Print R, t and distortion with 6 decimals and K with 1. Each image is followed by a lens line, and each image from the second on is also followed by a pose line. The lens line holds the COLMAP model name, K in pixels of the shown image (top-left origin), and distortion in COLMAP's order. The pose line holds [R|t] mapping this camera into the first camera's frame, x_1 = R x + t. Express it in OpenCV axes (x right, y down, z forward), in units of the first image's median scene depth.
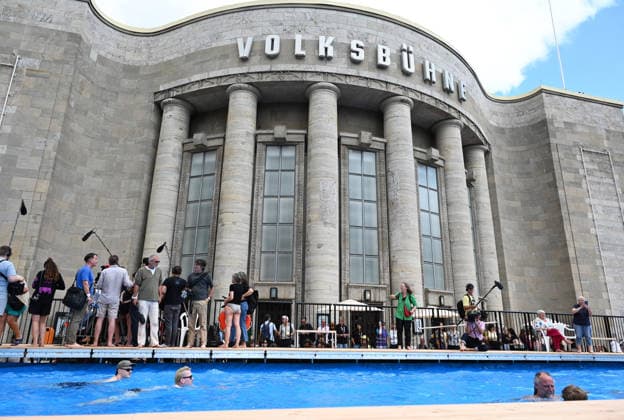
lens RADIAL K [[418.0, 0, 312.0], [0, 418.0, 210.0], [0, 0, 1]] dist [0.000299, -0.002145]
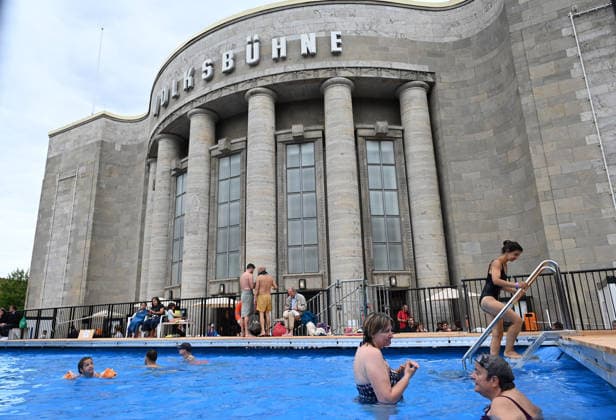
lens RADIAL K [[416.7, 0, 302.4], [0, 416.7, 213.3], [0, 0, 1]] dist [-0.001588, -0.000745]
pose [[0.720643, -0.218348, -0.658025, 0.914624], [0.241945, 0.968646, -0.056451, 0.107122], [0.649720, -0.118525, 0.750877, 0.289791]]
